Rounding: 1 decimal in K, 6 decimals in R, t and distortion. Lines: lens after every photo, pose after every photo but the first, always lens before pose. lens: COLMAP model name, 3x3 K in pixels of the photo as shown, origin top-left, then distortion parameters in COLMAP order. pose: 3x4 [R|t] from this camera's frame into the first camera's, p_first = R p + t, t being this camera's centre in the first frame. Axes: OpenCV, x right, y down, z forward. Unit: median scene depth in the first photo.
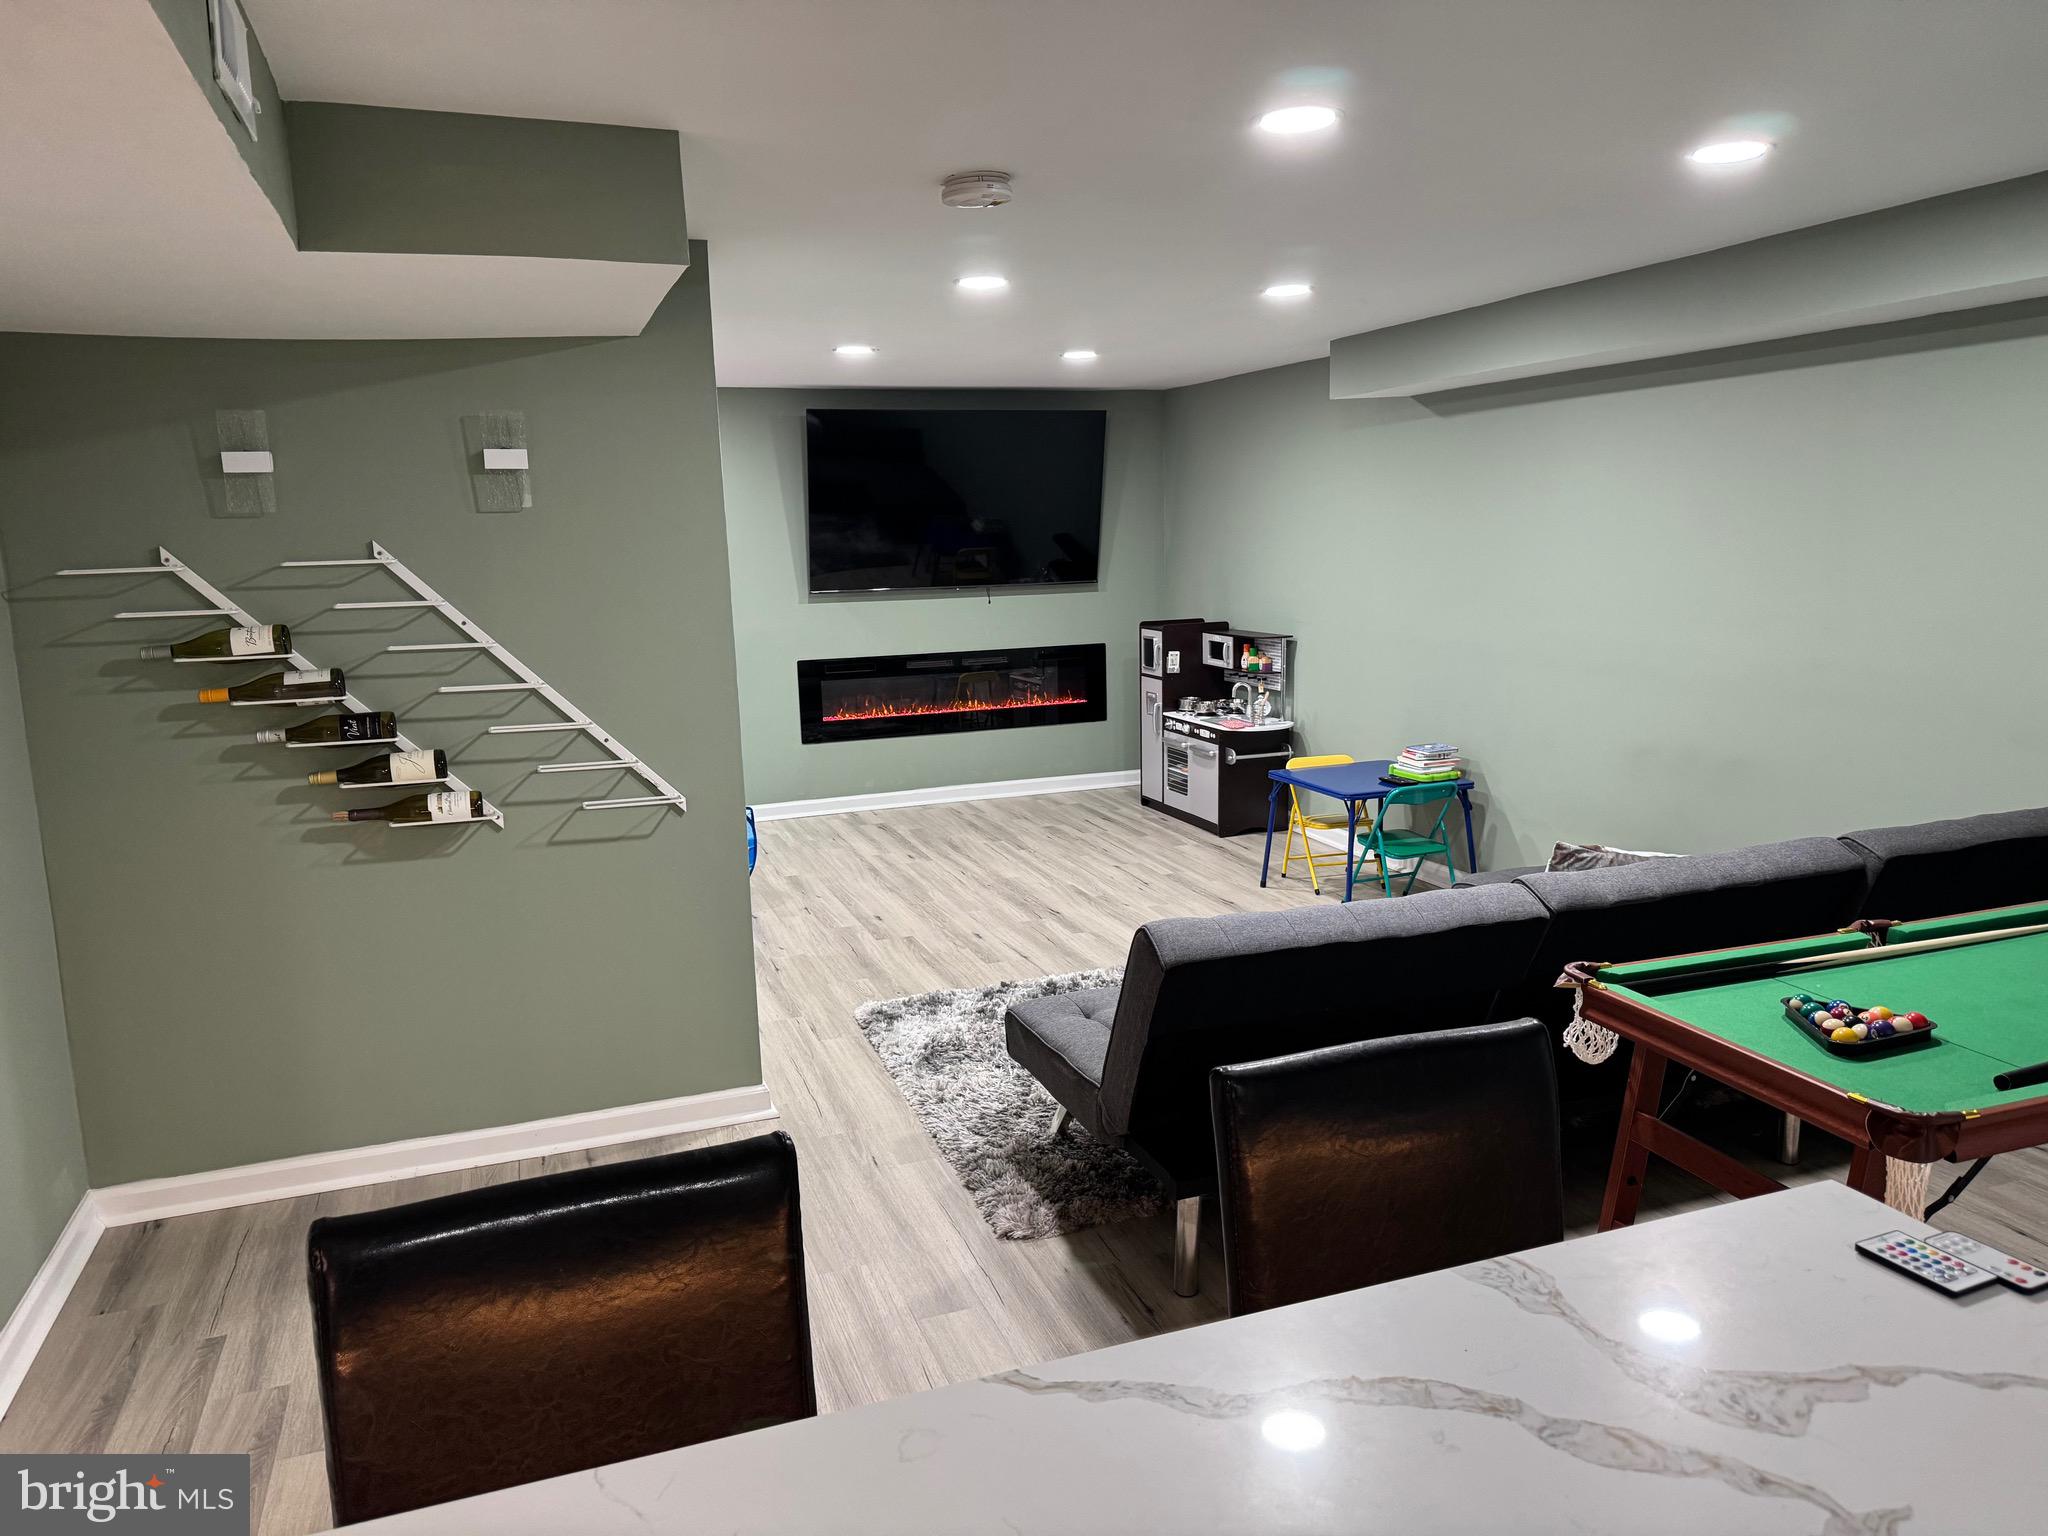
lens RADIAL K [[1441.8, 0, 1027.1], [0, 1441.8, 771.4], [0, 0, 1]] dist [0.113453, -0.162158]
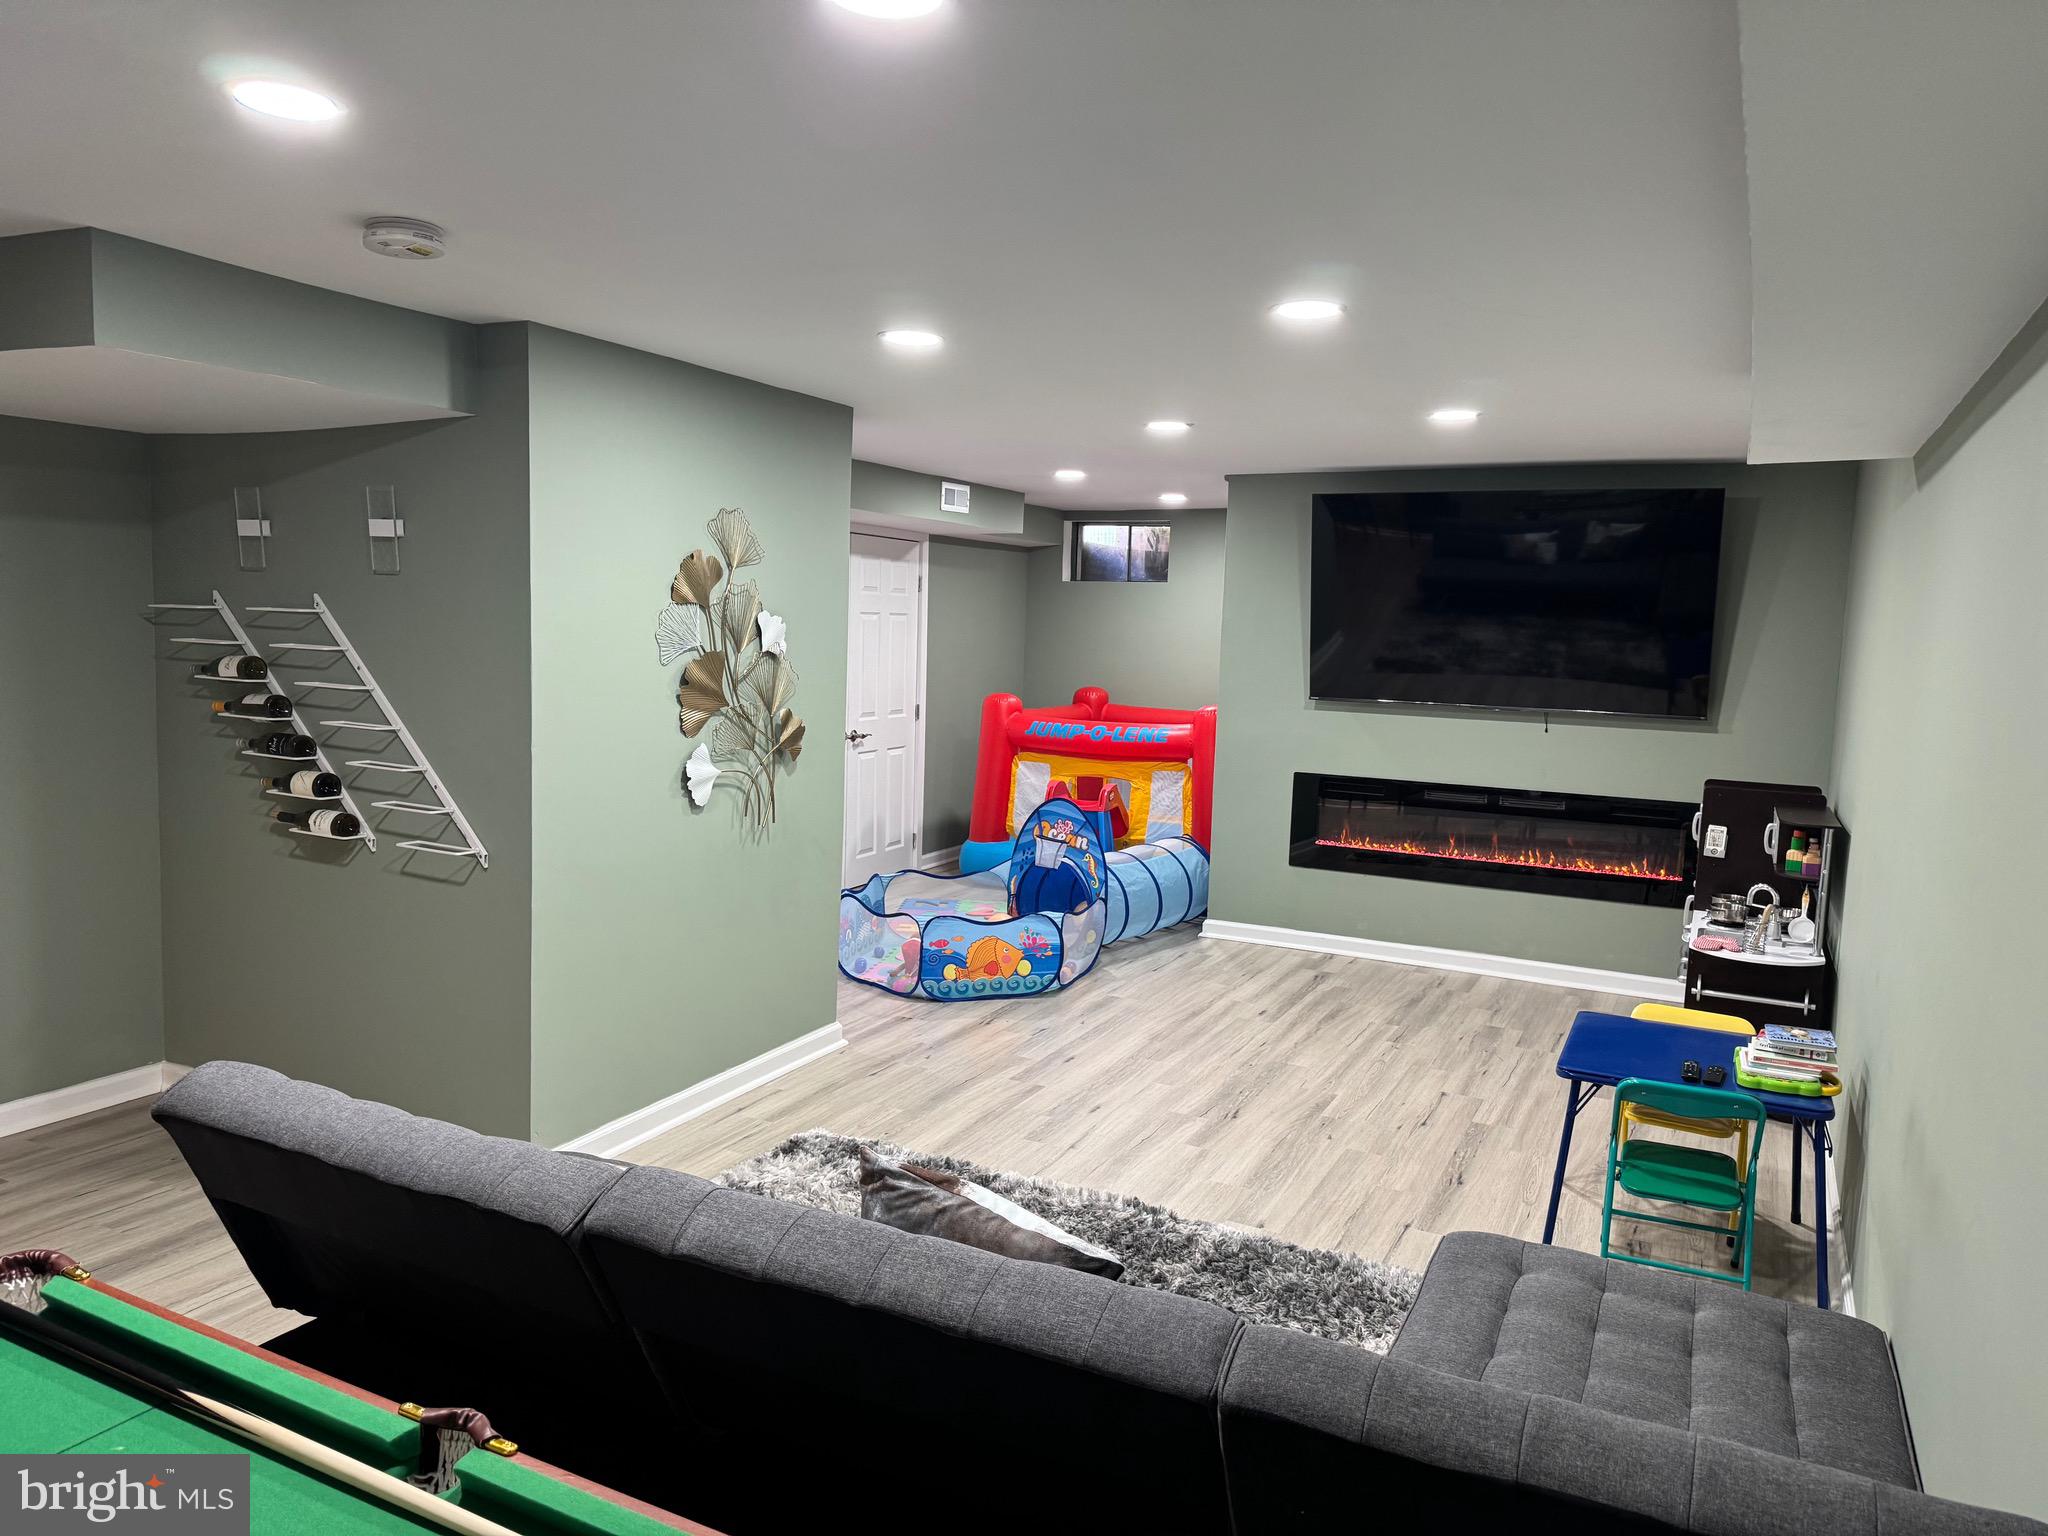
lens RADIAL K [[1441.8, 0, 1027.1], [0, 1441.8, 771.4], [0, 0, 1]] dist [0.113453, -0.162158]
pose [[0.677506, 0.128067, -0.724282, 0.488084], [-0.174785, 0.984550, 0.010591, -0.074702], [0.714448, 0.119419, 0.689422, 0.351252]]
